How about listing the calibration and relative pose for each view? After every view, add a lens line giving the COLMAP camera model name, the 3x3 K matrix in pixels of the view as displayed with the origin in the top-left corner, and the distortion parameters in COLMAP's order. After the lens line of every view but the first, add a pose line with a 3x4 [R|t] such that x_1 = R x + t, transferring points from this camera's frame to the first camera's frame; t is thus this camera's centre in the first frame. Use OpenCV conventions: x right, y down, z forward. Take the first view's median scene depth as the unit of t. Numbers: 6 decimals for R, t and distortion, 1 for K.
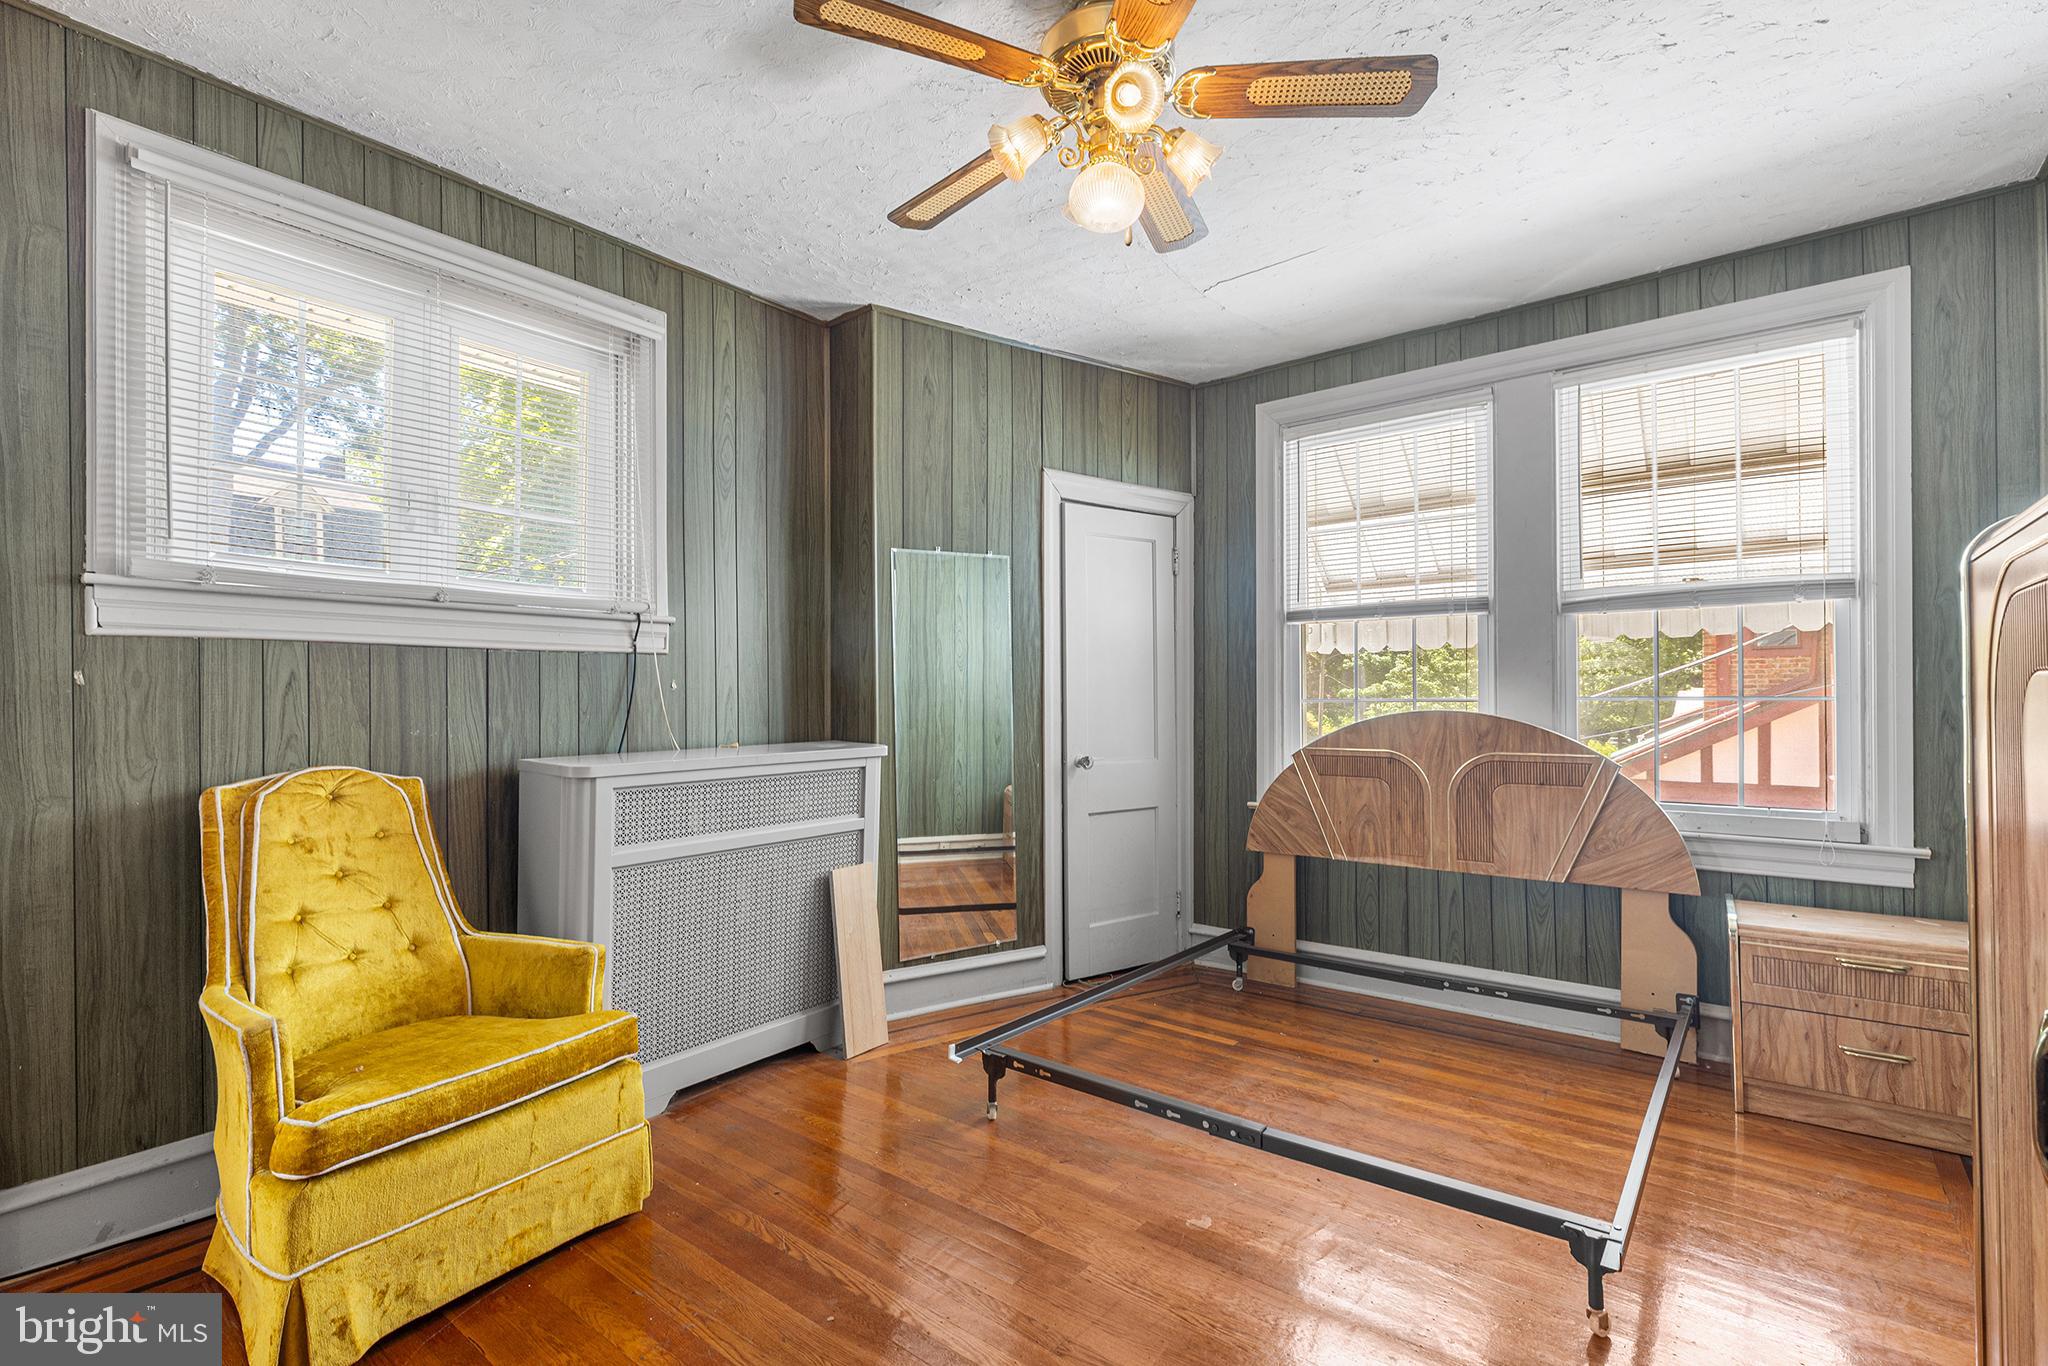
lens RADIAL K [[943.7, 0, 1010.6], [0, 943.7, 687.7], [0, 0, 1]] dist [0.003140, -0.000040]
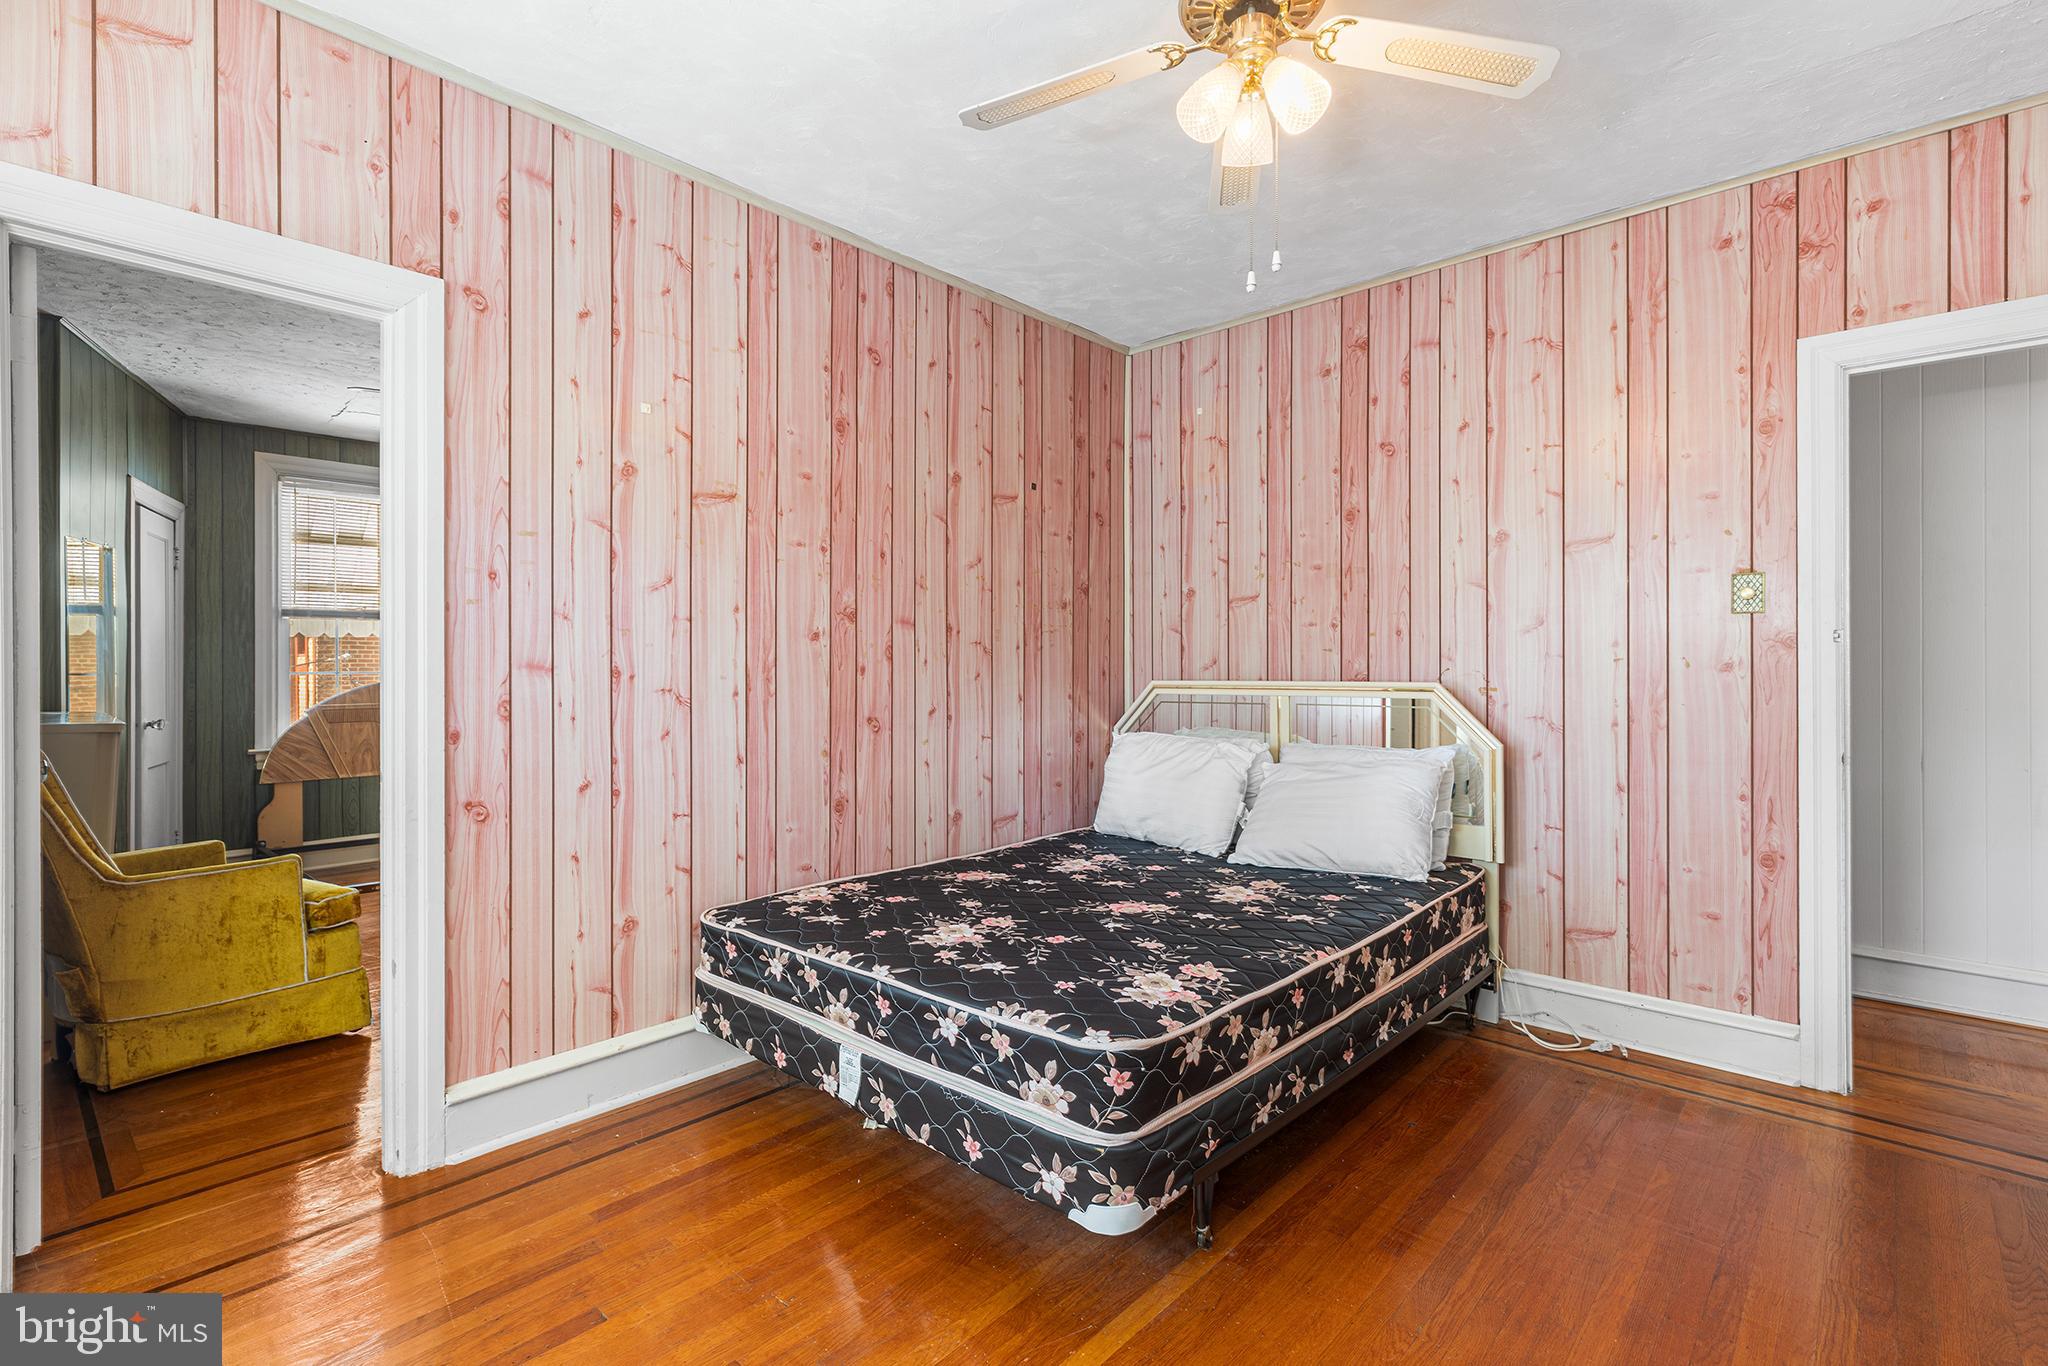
lens RADIAL K [[943.7, 0, 1020.7], [0, 943.7, 666.1], [0, 0, 1]] dist [0.003140, -0.000040]
pose [[0.049056, 0.007388, 0.998769, -1.196912], [-0.007410, 0.999948, -0.007033, 0.005933], [-0.998769, -0.007056, 0.049109, -0.170960]]
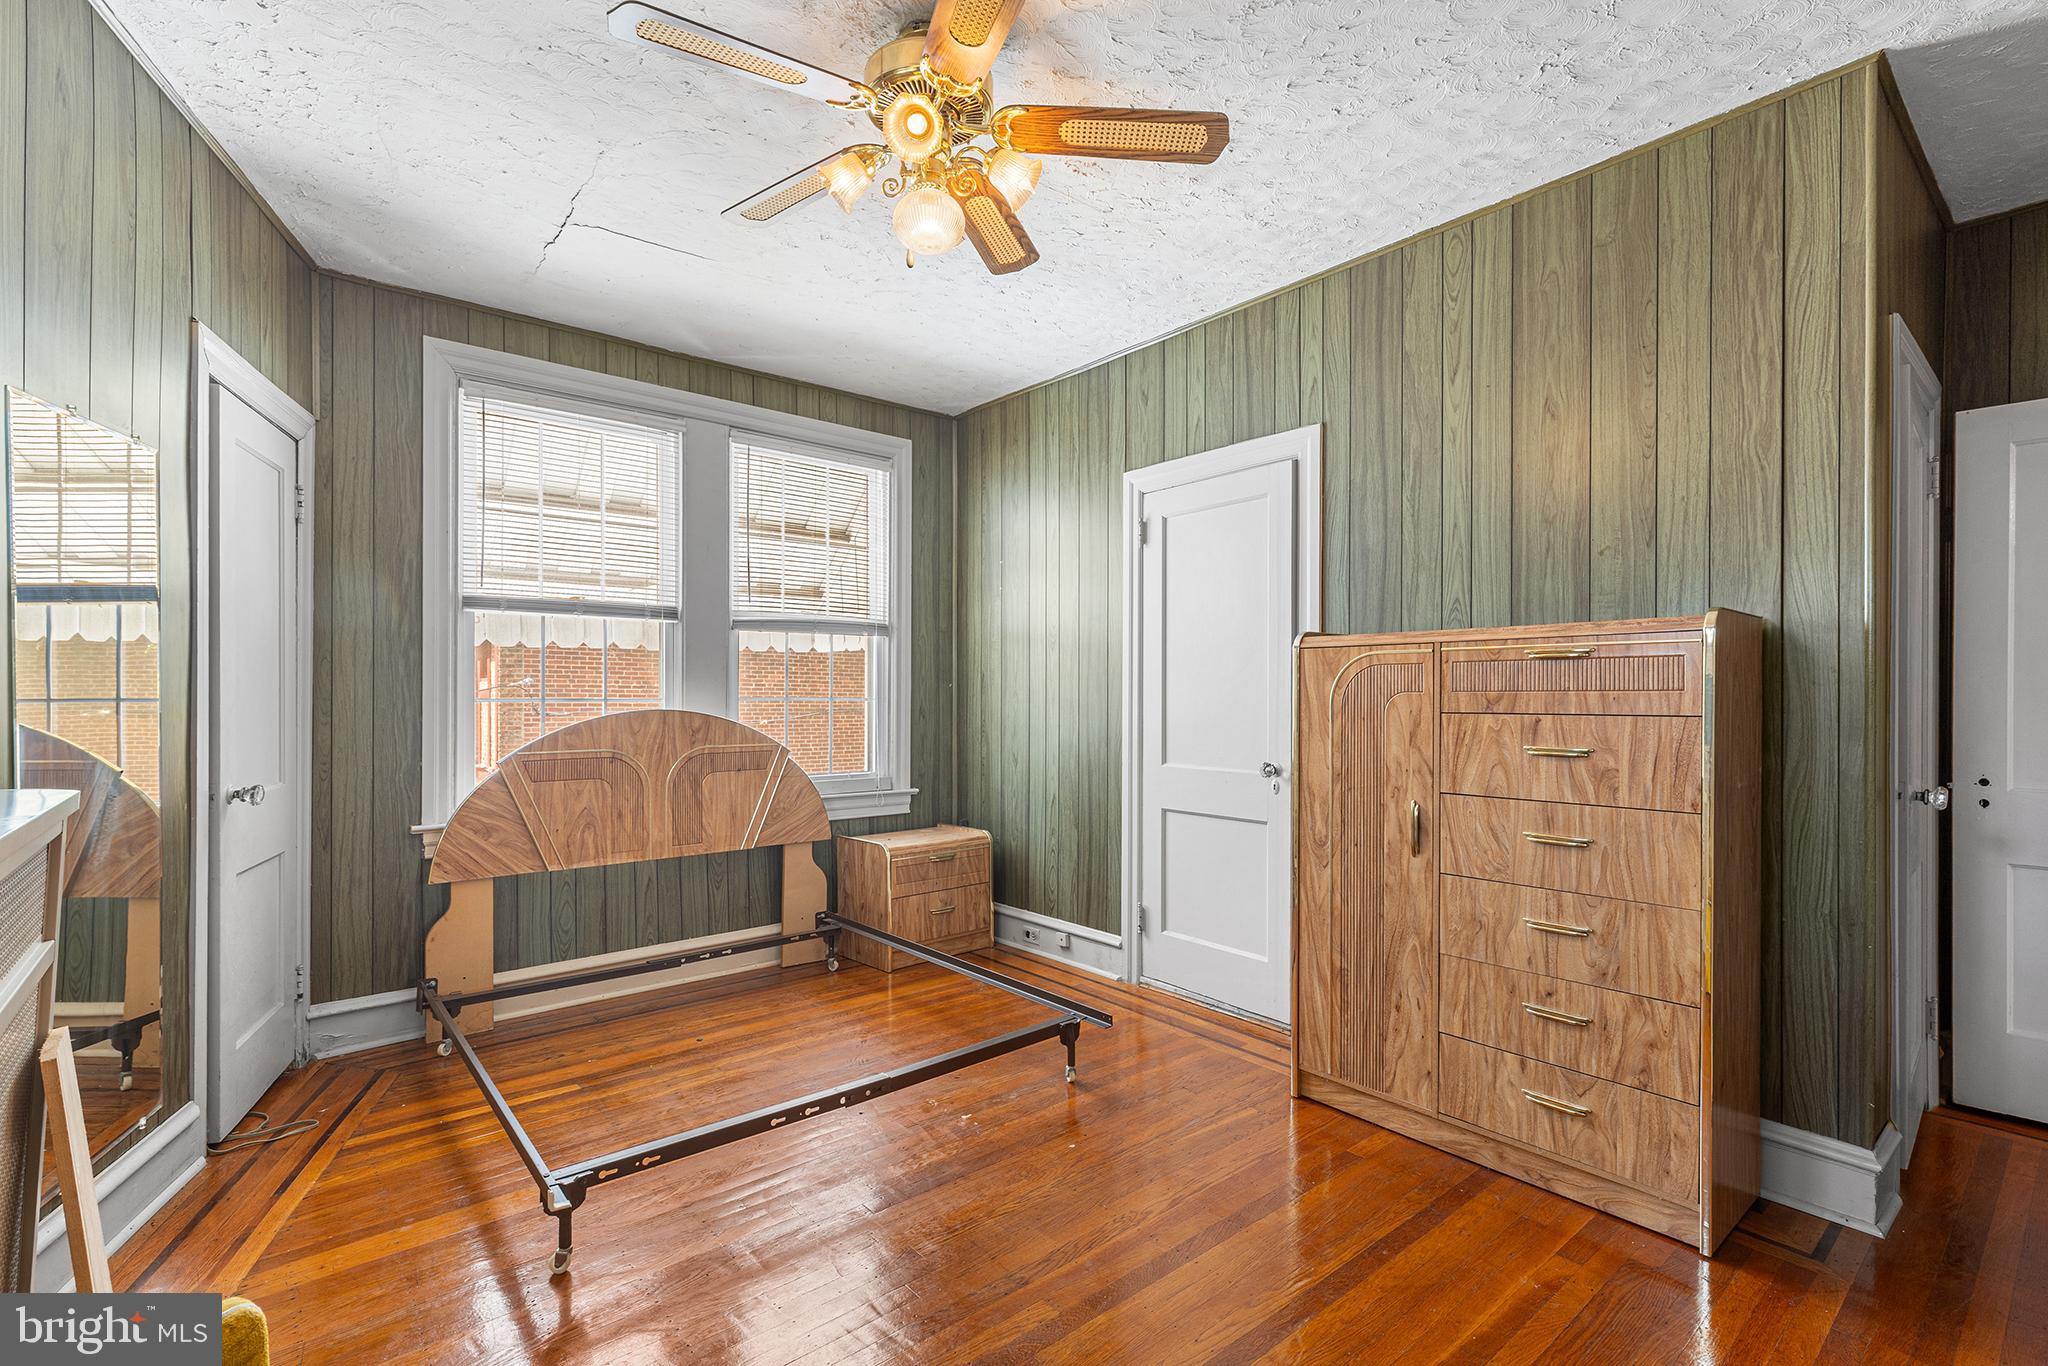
lens RADIAL K [[943.7, 0, 1023.7], [0, 943.7, 697.5], [0, 0, 1]] dist [0.003140, -0.000040]
pose [[0.178083, 0.005237, 0.984002, -0.524601], [-0.013714, 0.999902, -0.002840, 0.007729], [-0.983920, -0.012989, 0.178137, 0.406046]]
